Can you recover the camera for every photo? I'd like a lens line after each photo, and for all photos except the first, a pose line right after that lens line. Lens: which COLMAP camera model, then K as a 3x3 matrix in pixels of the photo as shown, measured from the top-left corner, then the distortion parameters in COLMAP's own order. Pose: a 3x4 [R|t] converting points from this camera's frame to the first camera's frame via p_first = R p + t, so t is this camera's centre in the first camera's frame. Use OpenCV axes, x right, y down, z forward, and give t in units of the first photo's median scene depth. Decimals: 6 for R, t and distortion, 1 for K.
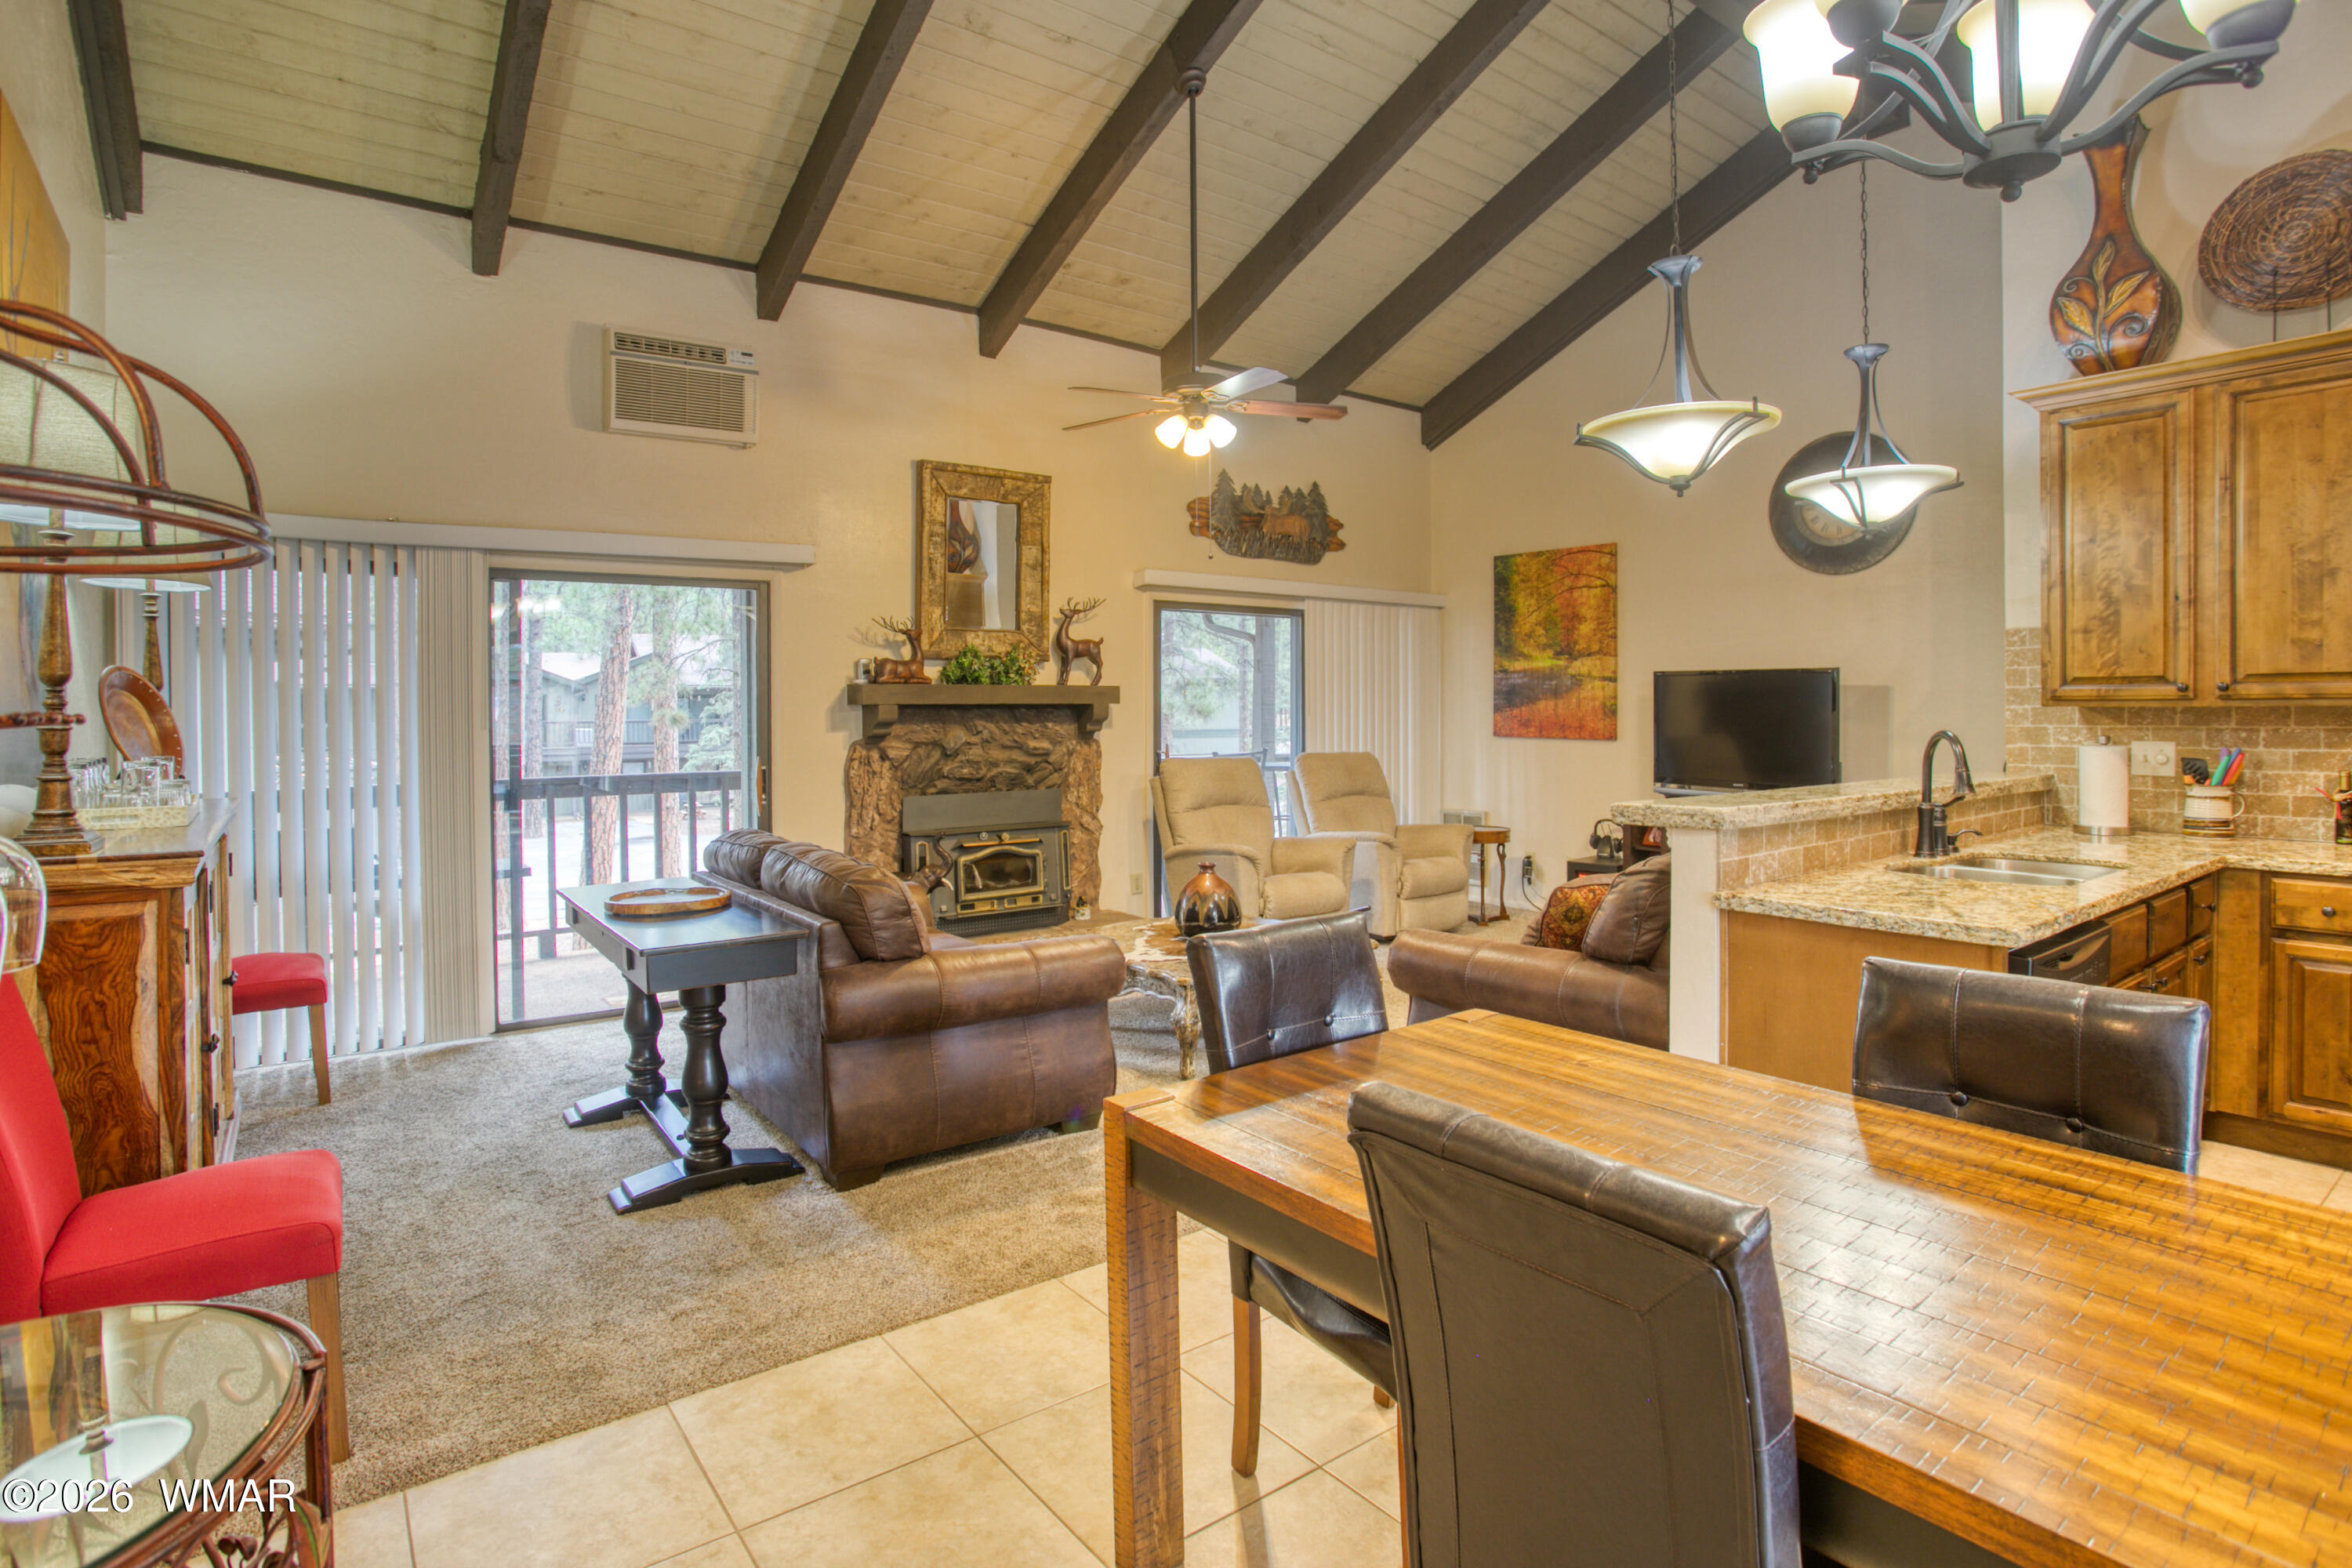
lens RADIAL K [[1173.5, 0, 1107.4], [0, 1173.5, 708.3], [0, 0, 1]] dist [-0.054585, 0.016577]
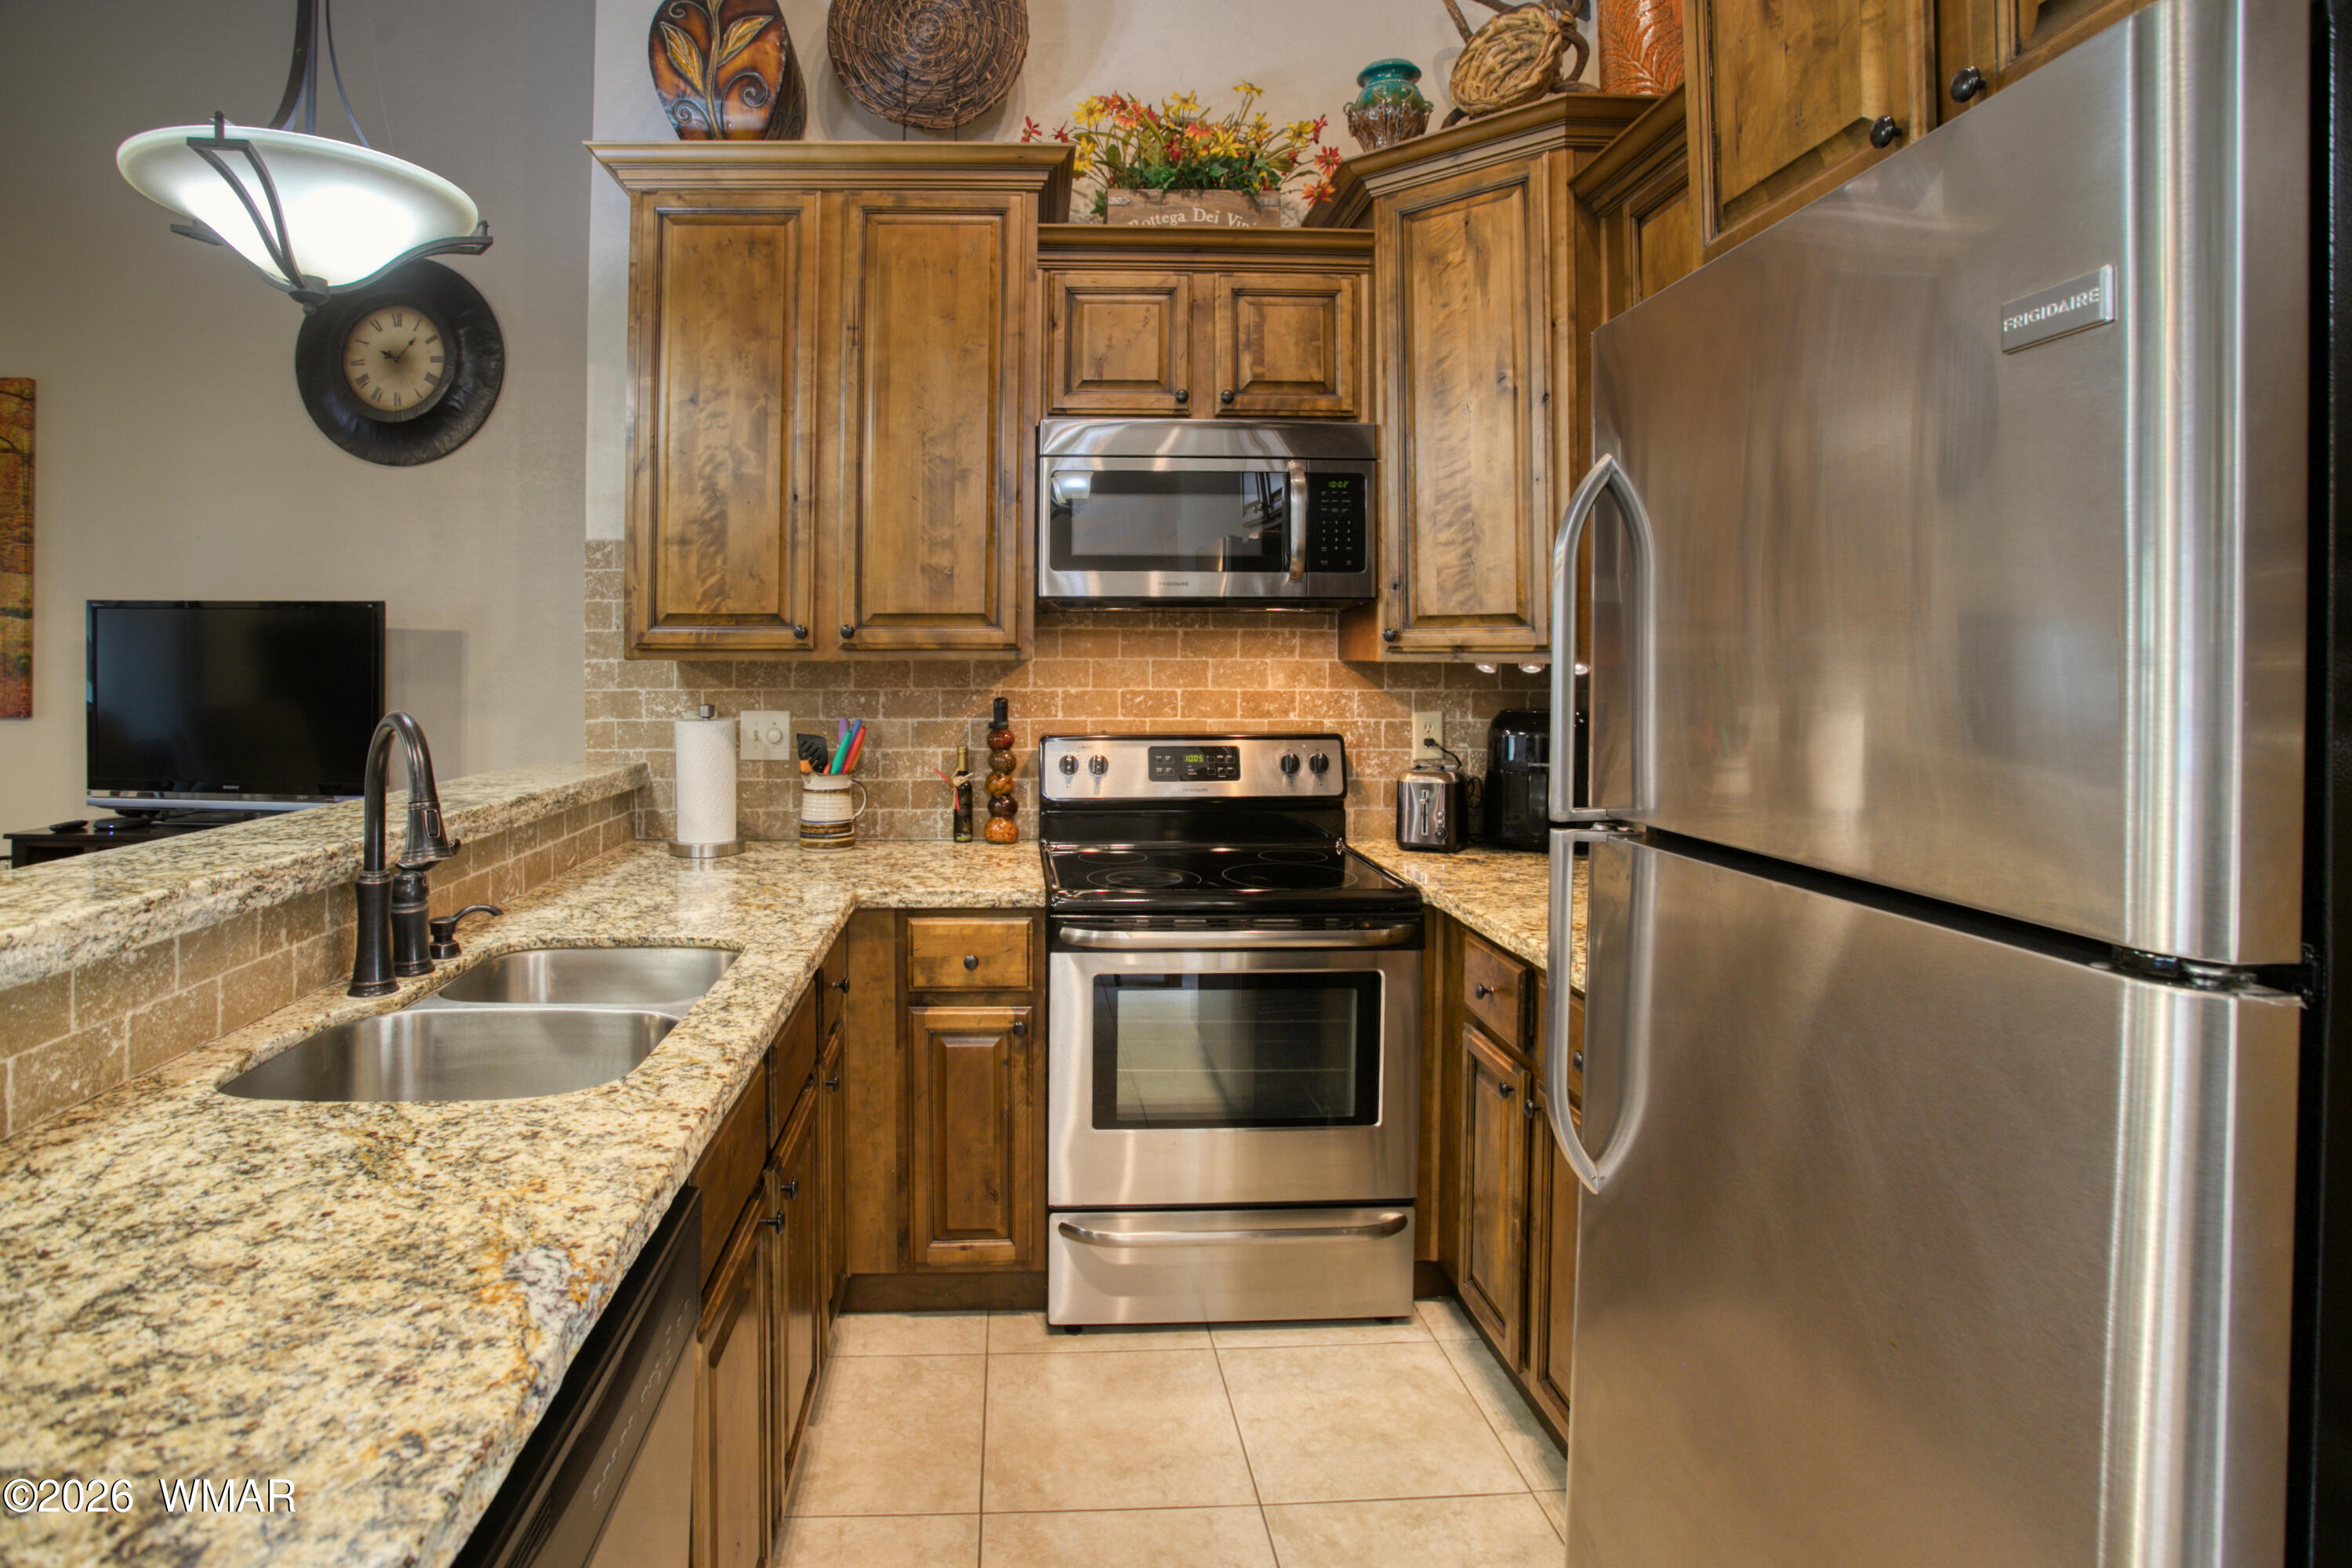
lens RADIAL K [[1173.5, 0, 1078.0], [0, 1173.5, 659.9], [0, 0, 1]] dist [-0.054585, 0.016577]
pose [[0.529556, 0.005247, 0.848259, 0.285833], [-0.002356, 0.999986, -0.004715, 0.000425], [-0.848272, 0.000498, 0.529561, 0.314452]]
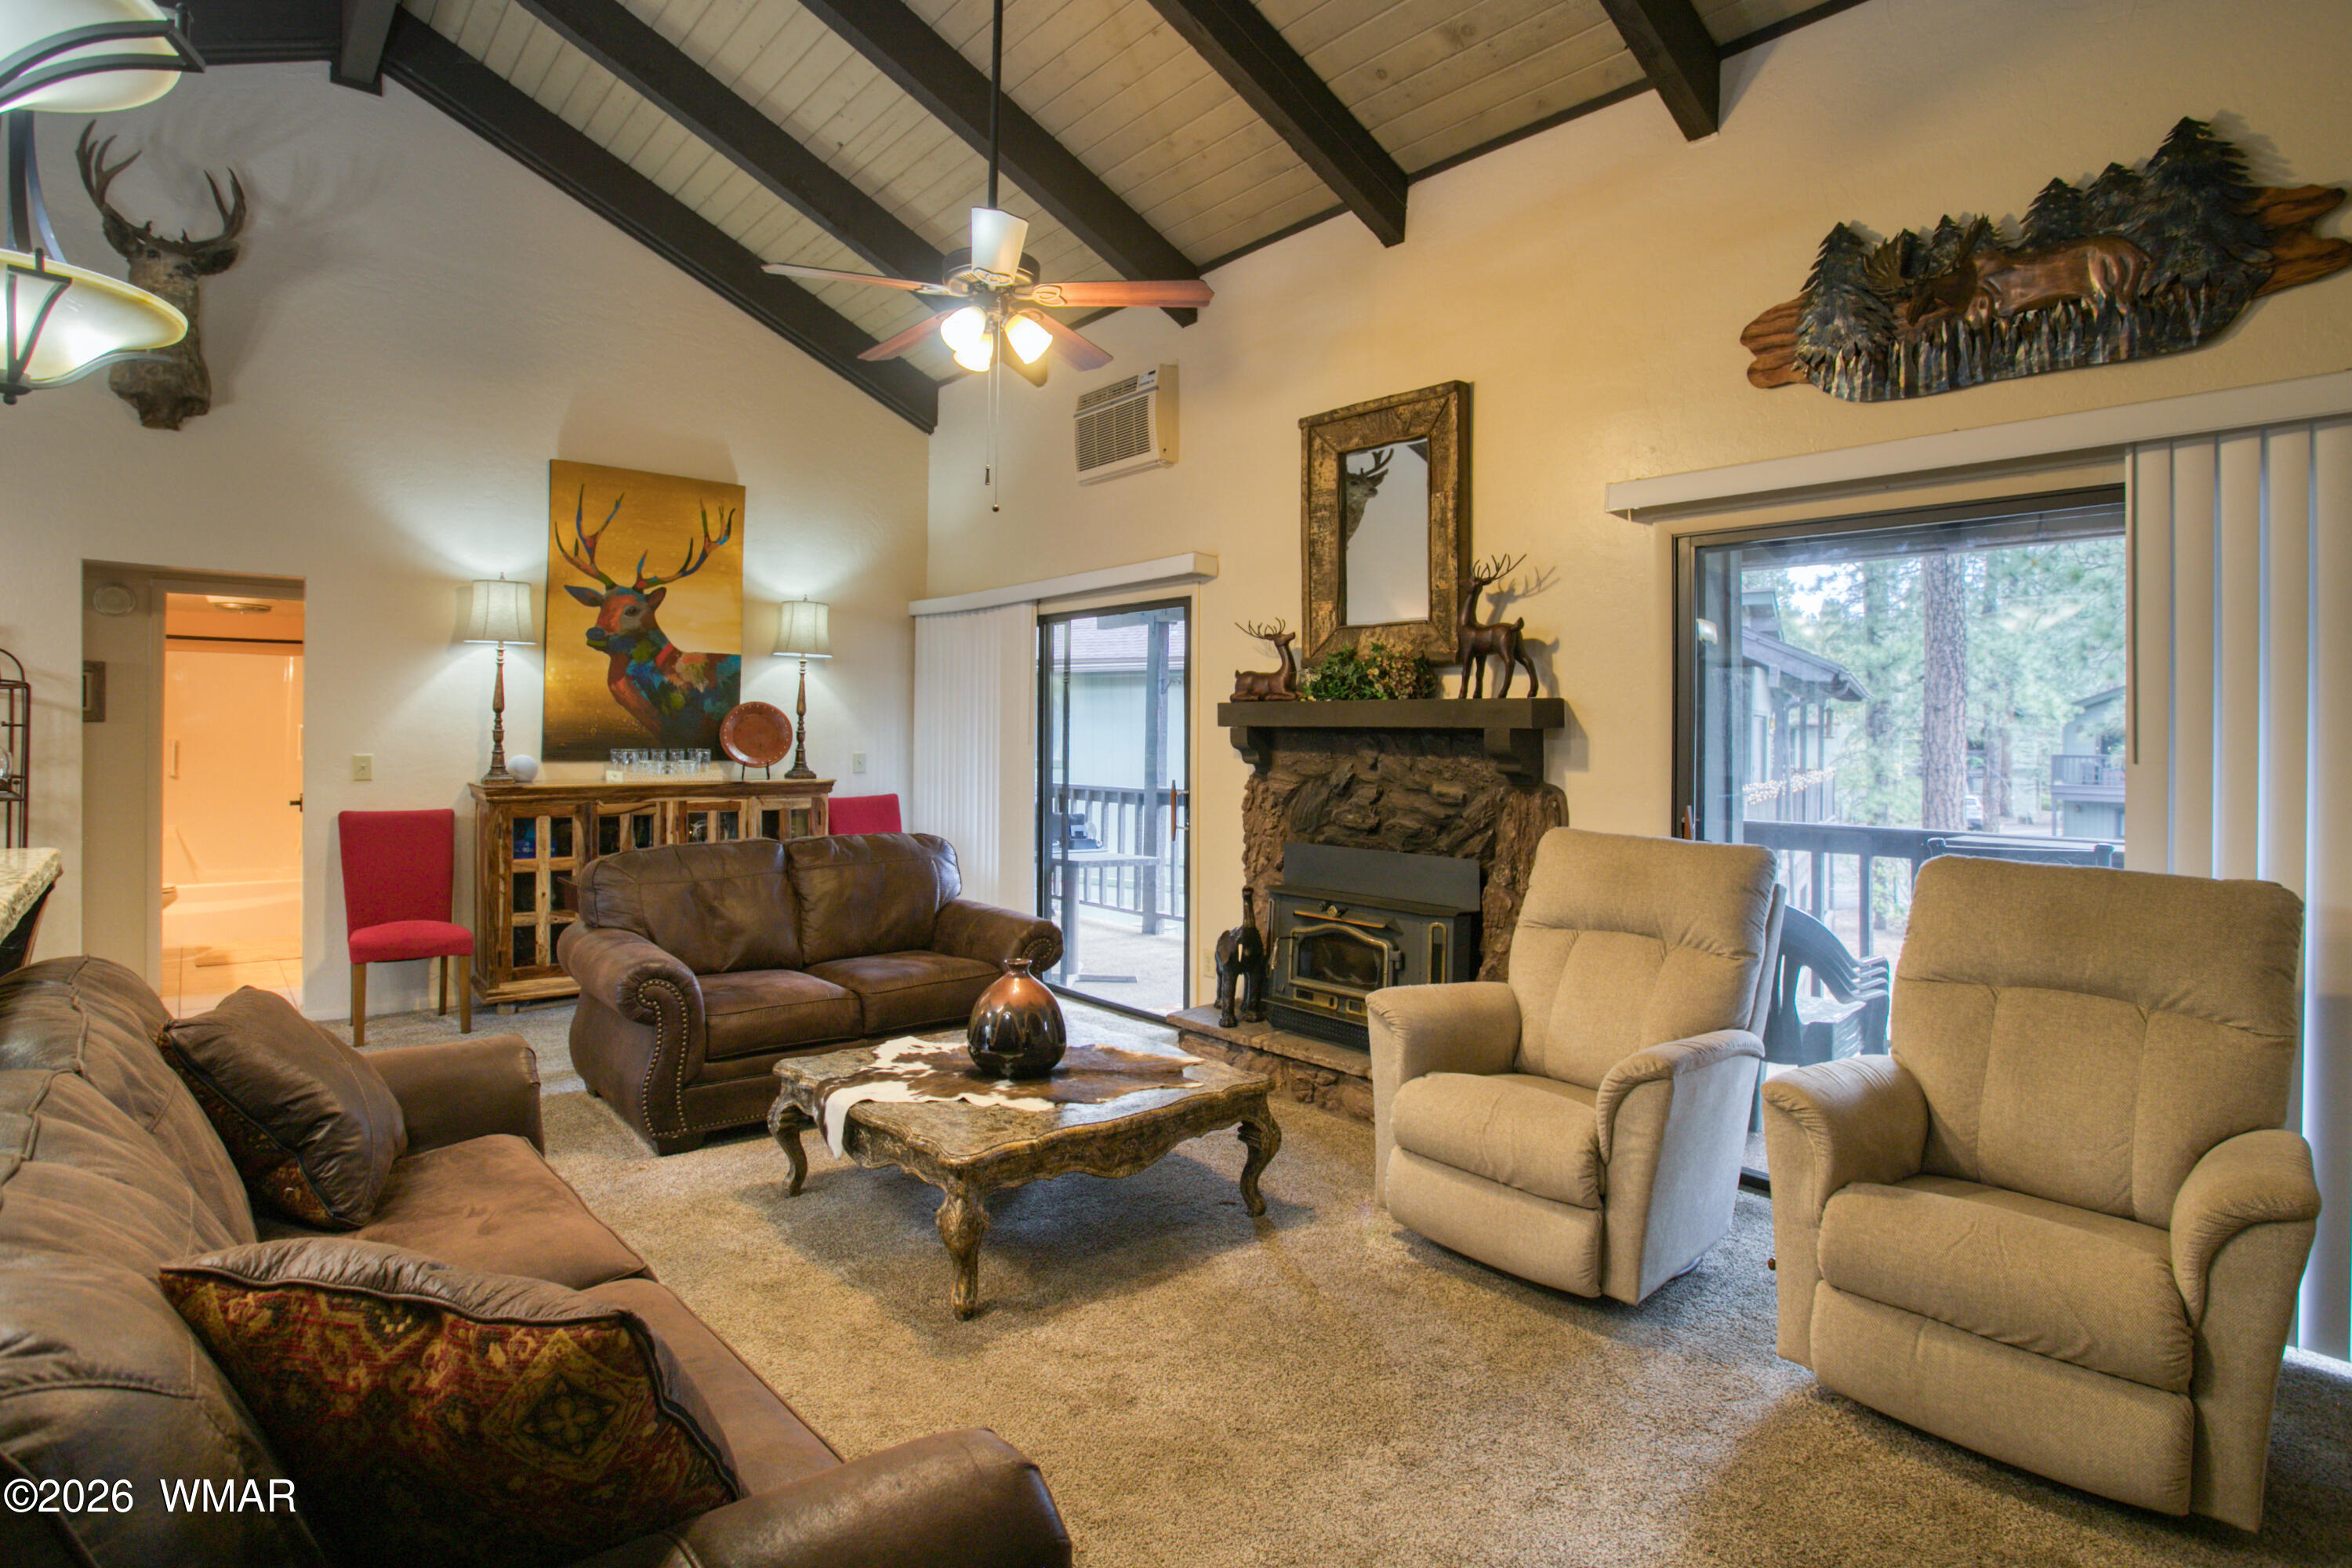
lens RADIAL K [[1232.0, 0, 1155.4], [0, 1232.0, 718.3], [0, 0, 1]] dist [-0.039572, 0.003699]
pose [[0.084611, -0.001796, -0.996412, 0.694034], [-0.008904, 0.999957, -0.002558, -0.006559], [0.996374, 0.009089, 0.084591, 0.873127]]
